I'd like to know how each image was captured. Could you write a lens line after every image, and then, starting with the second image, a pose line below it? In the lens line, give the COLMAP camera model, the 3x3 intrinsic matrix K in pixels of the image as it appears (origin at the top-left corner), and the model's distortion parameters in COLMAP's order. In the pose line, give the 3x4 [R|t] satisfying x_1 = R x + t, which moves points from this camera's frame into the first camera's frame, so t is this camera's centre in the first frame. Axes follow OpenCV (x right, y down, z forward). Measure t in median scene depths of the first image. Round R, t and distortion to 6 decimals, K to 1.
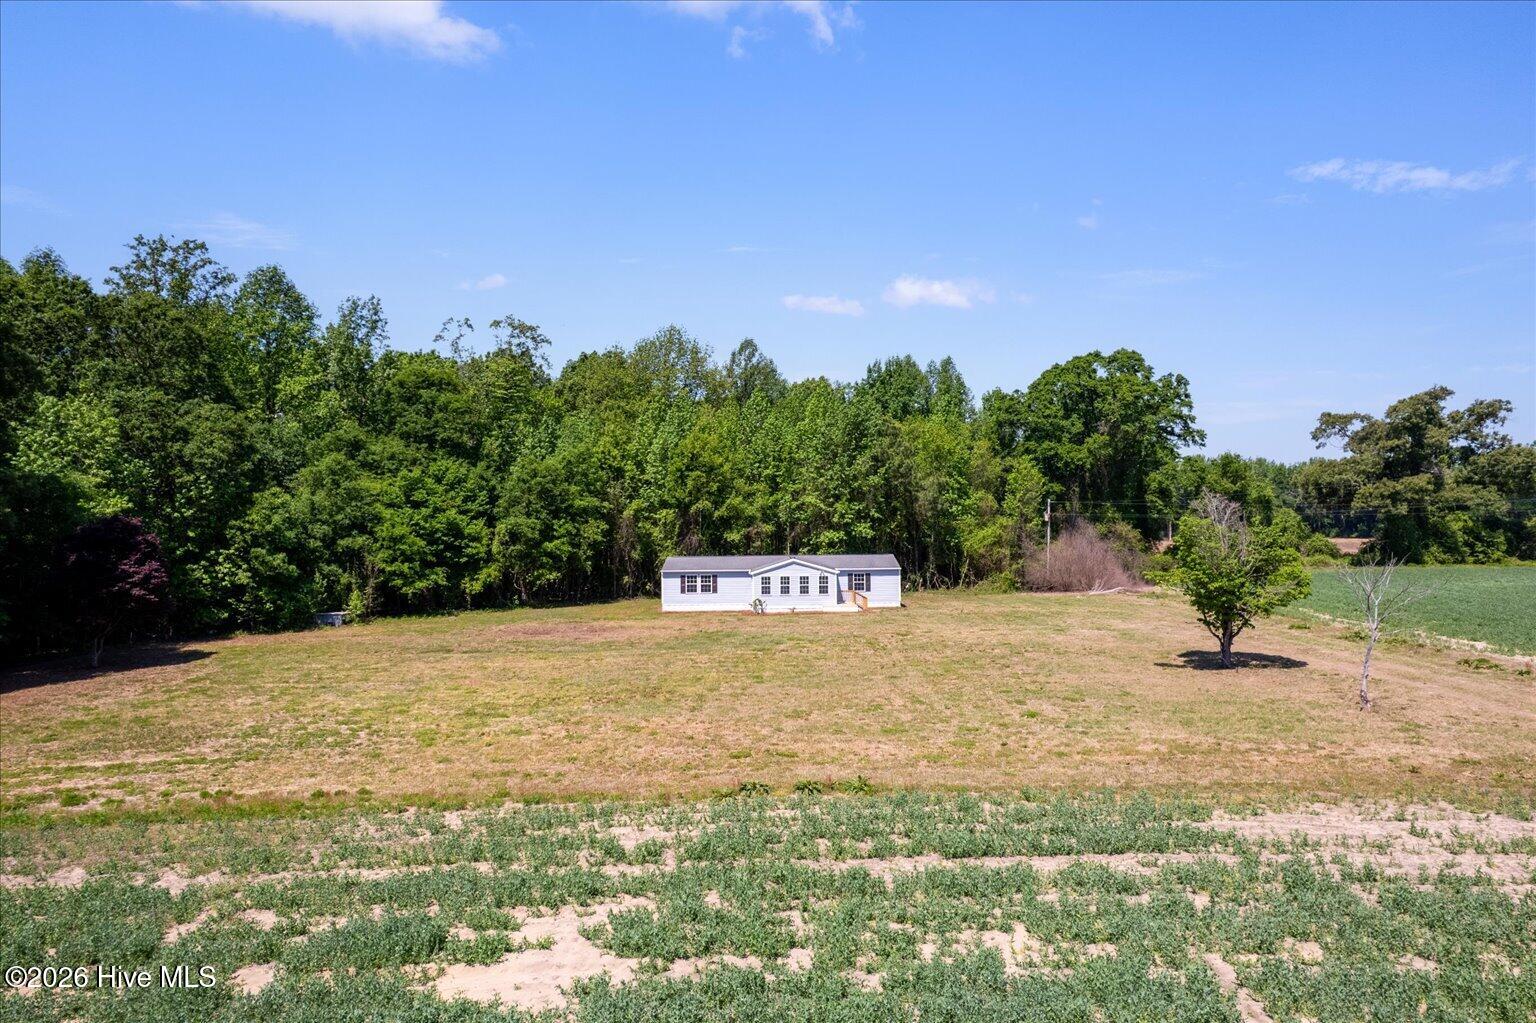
lens RADIAL K [[992.5, 0, 751.8], [0, 992.5, 509.7], [0, 0, 1]] dist [-0.067096, 0.048556]
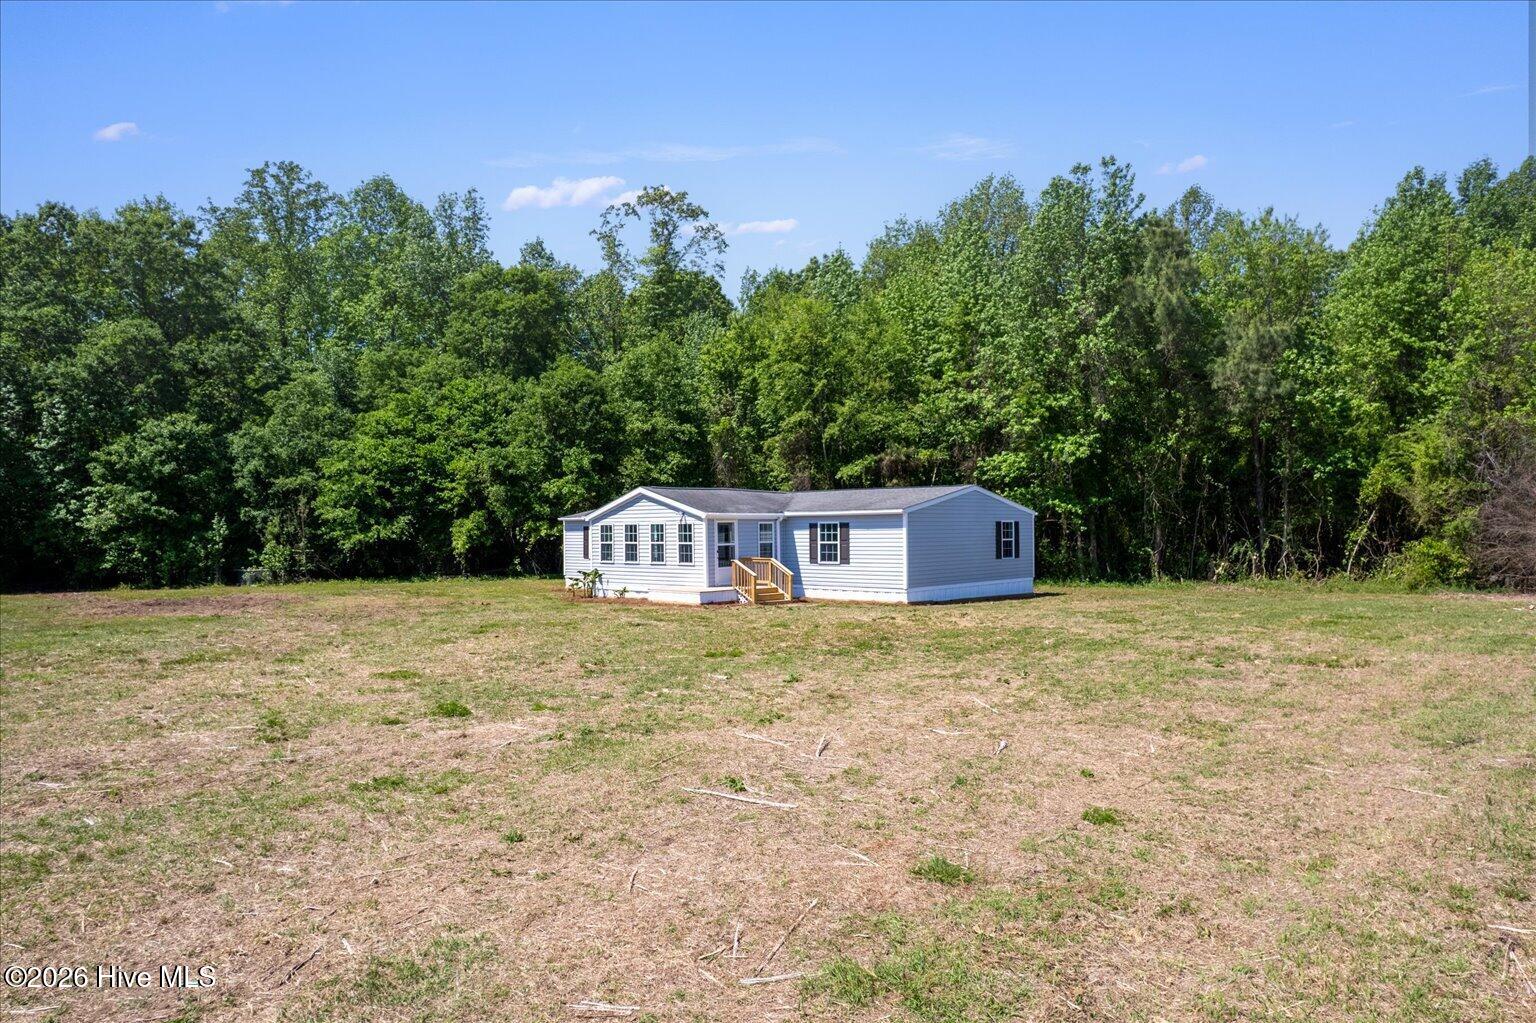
lens RADIAL K [[983.0, 0, 771.9], [0, 983.0, 518.4], [0, 0, 1]] dist [-0.001450, 0.000753]
pose [[0.746144, -0.001201, -0.665783, 0.398627], [0.015053, 0.999773, 0.015066, 0.055482], [0.665614, -0.021263, 0.745993, 0.653285]]
